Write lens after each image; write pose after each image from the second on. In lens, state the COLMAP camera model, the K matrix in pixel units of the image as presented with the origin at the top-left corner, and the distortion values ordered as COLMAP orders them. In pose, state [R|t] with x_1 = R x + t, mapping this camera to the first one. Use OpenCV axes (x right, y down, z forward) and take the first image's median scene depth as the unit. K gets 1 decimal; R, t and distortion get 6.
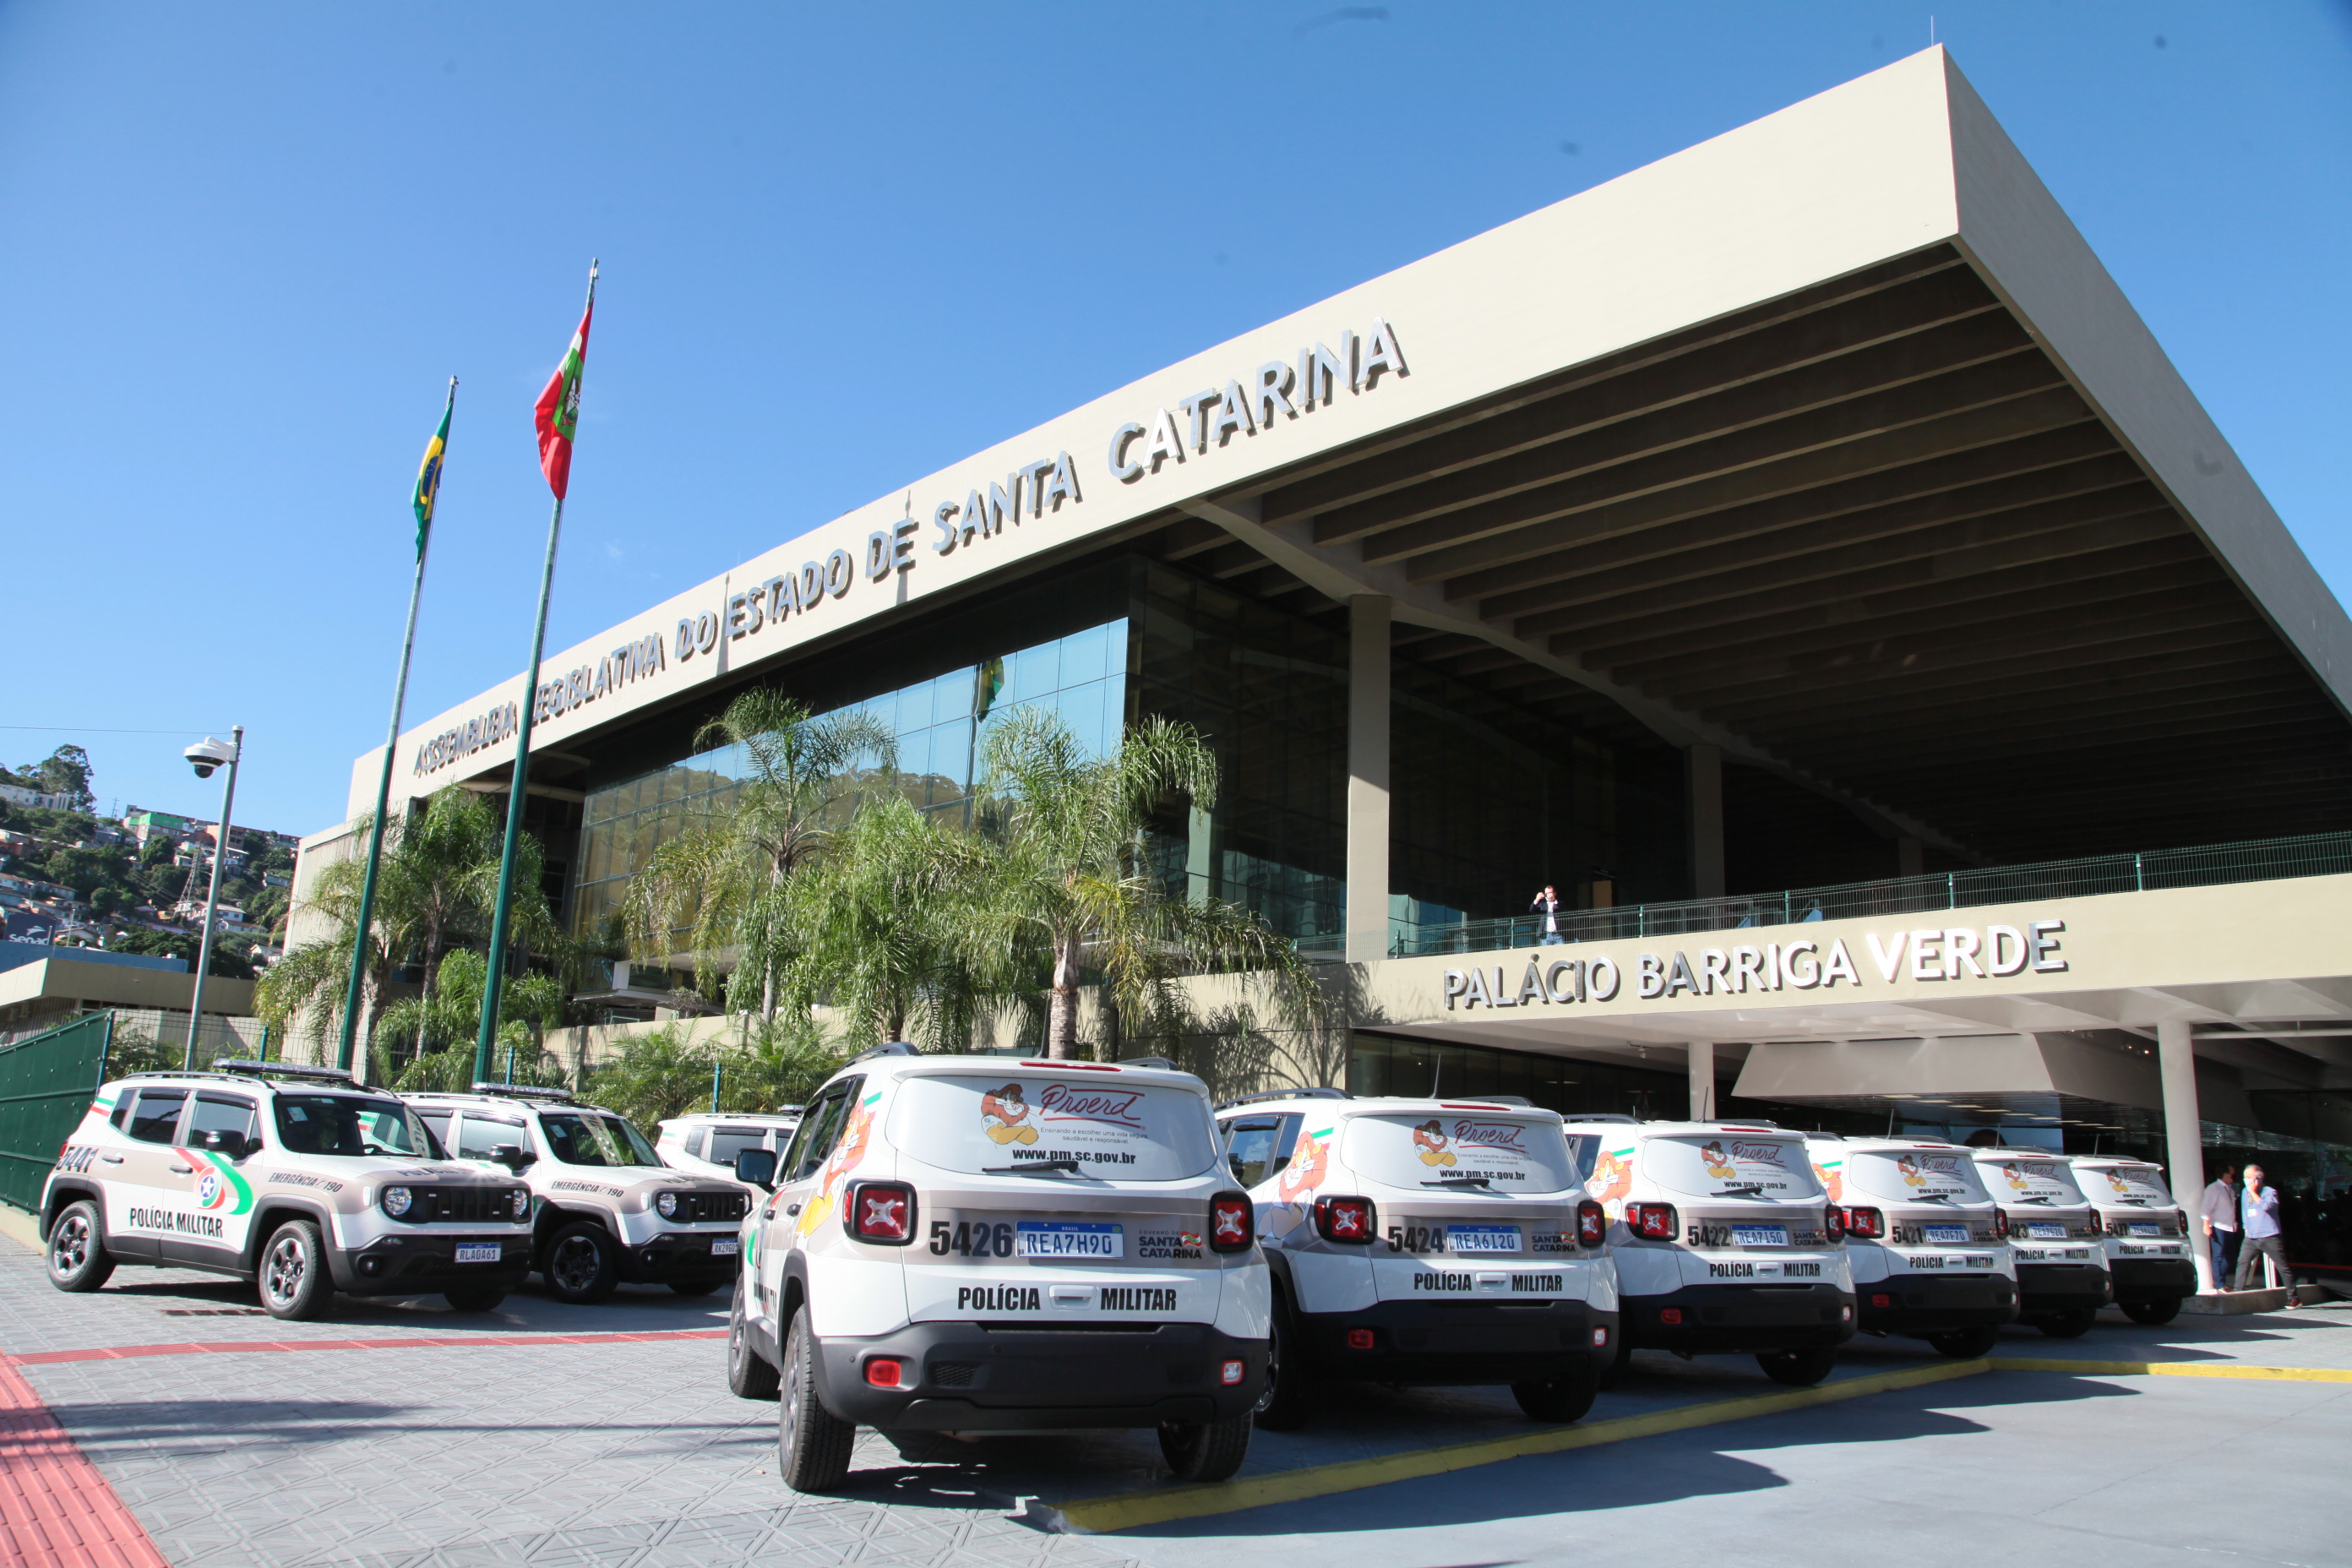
lens RADIAL K [[1625.2, 0, 1162.6], [0, 1625.2, 777.8], [0, 0, 1]] dist [-0.064616, 0.002952]
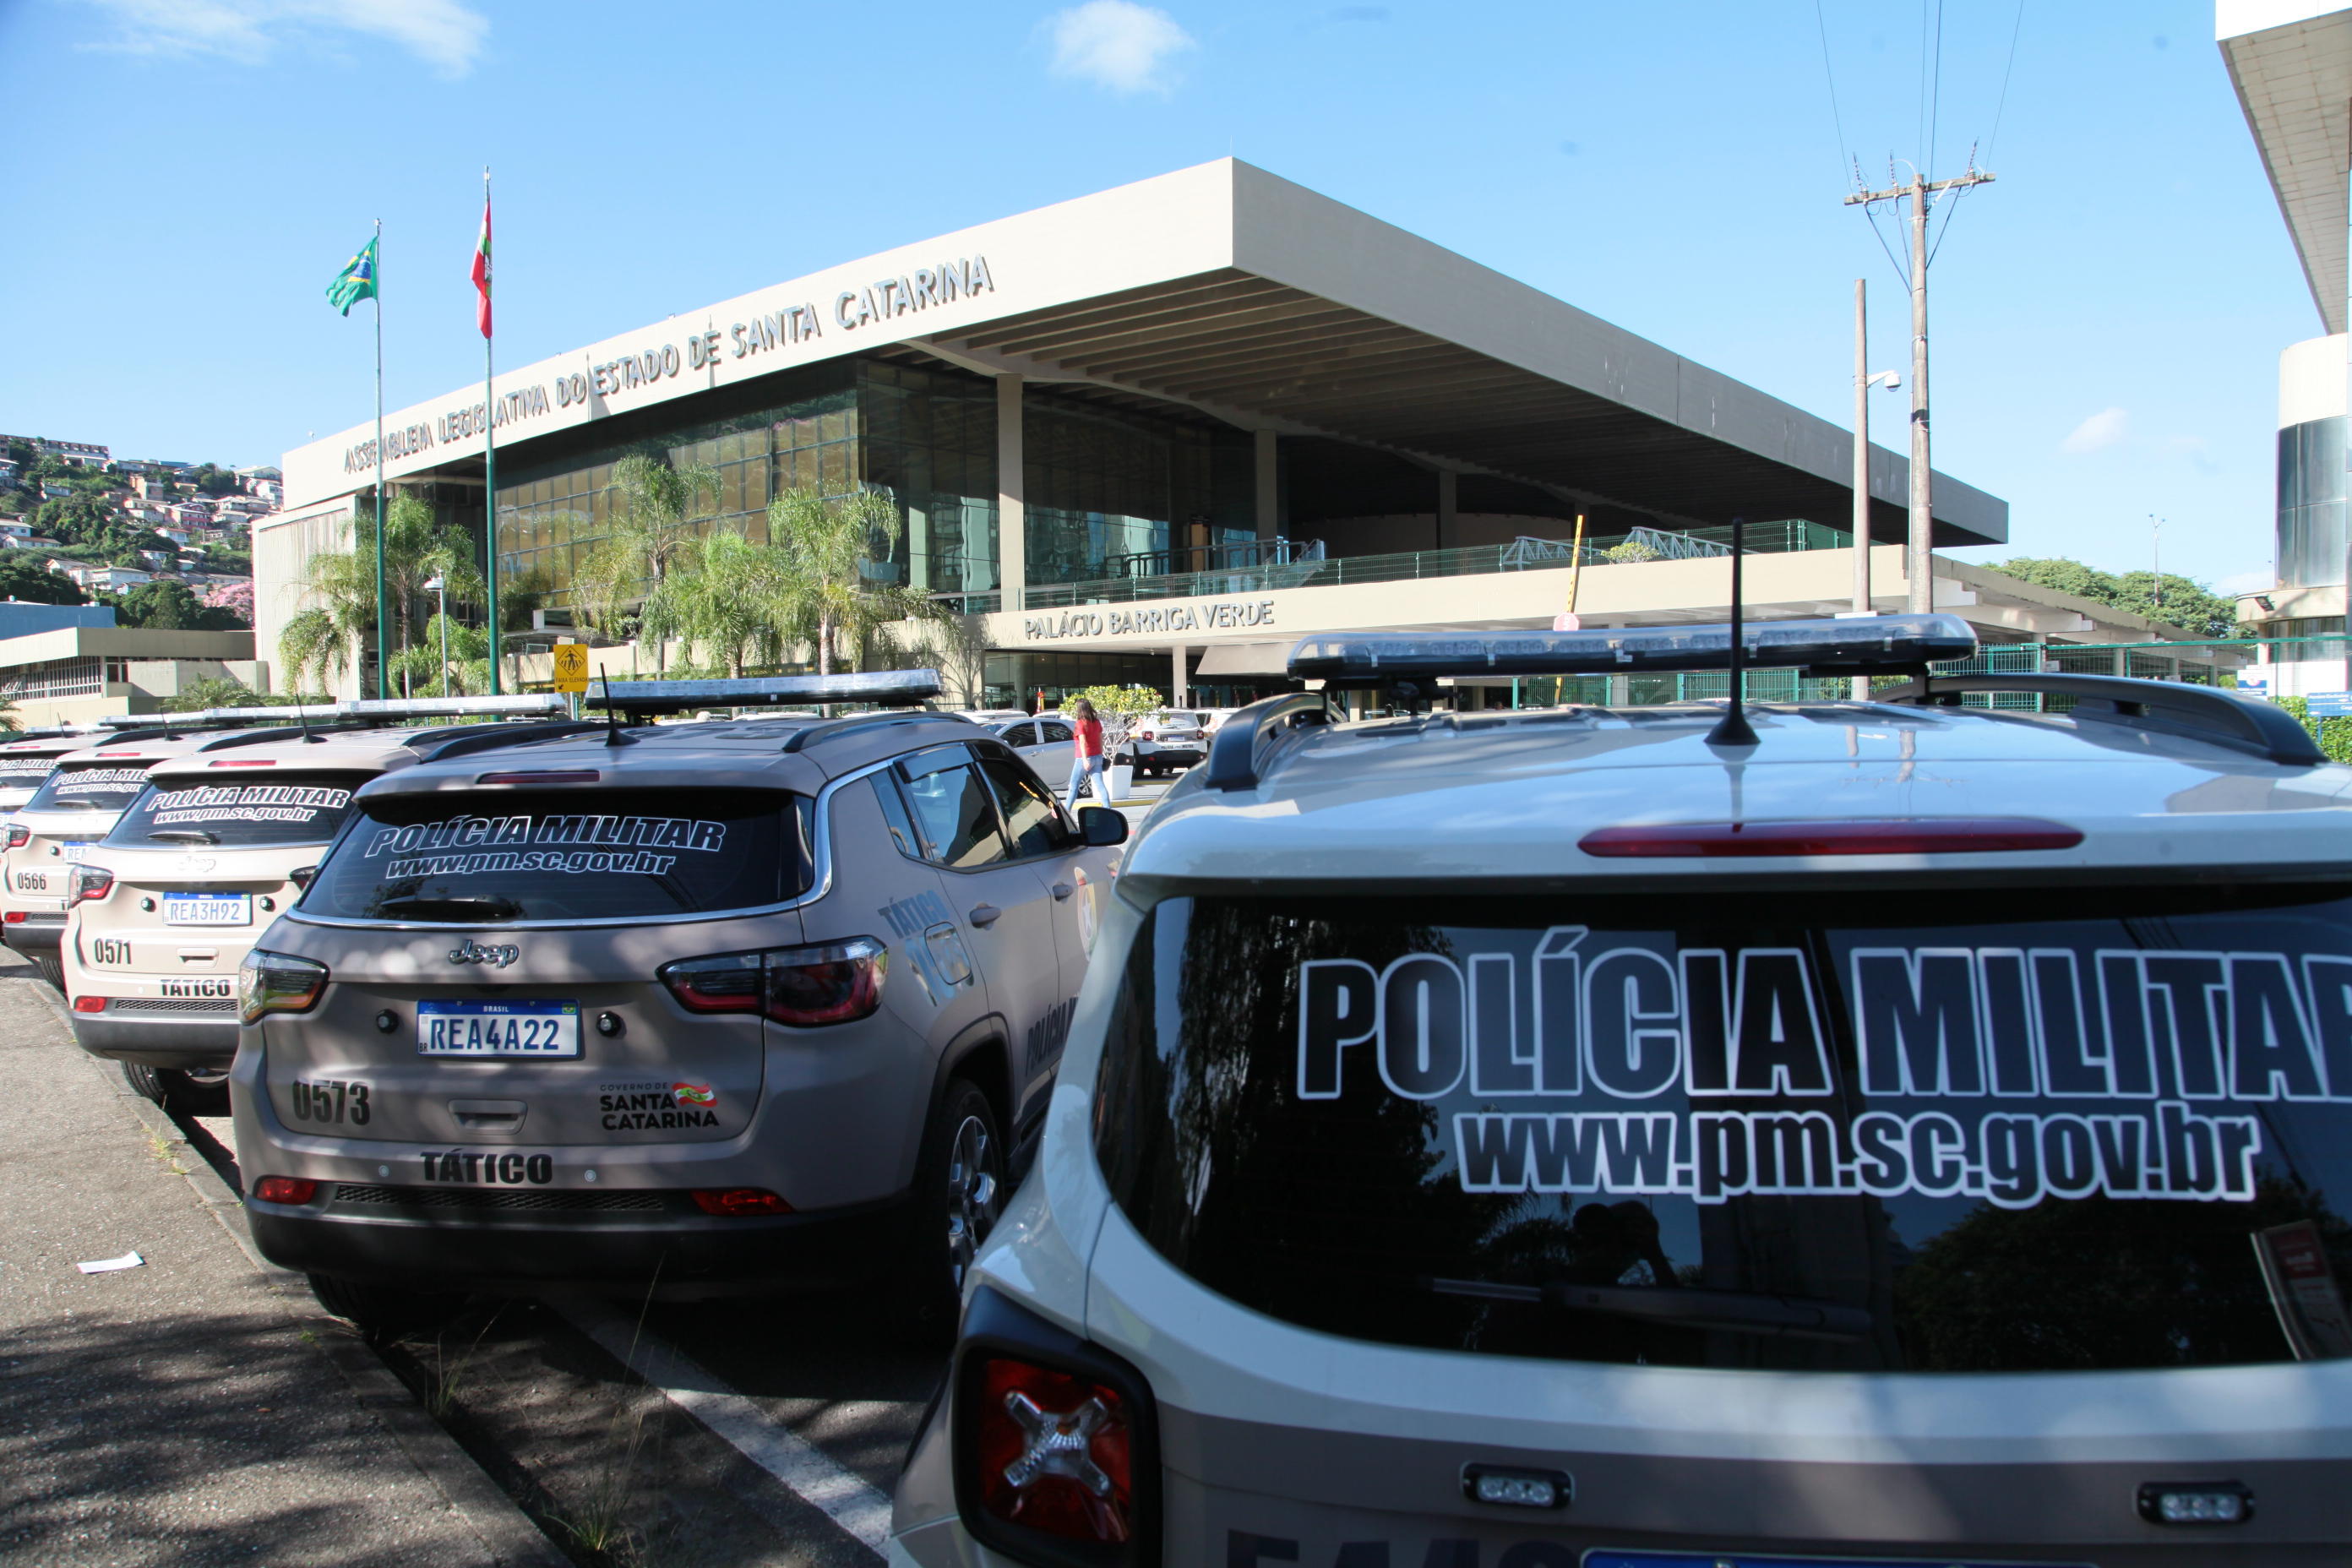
lens RADIAL K [[1625.2, 0, 1162.6], [0, 1625.2, 777.8], [0, 0, 1]] dist [-0.064616, 0.002952]
pose [[0.993595, -0.059498, 0.096072, 0.100434], [0.031295, 0.961794, 0.271980, -0.158178], [-0.108583, -0.267232, 0.957495, -0.660128]]
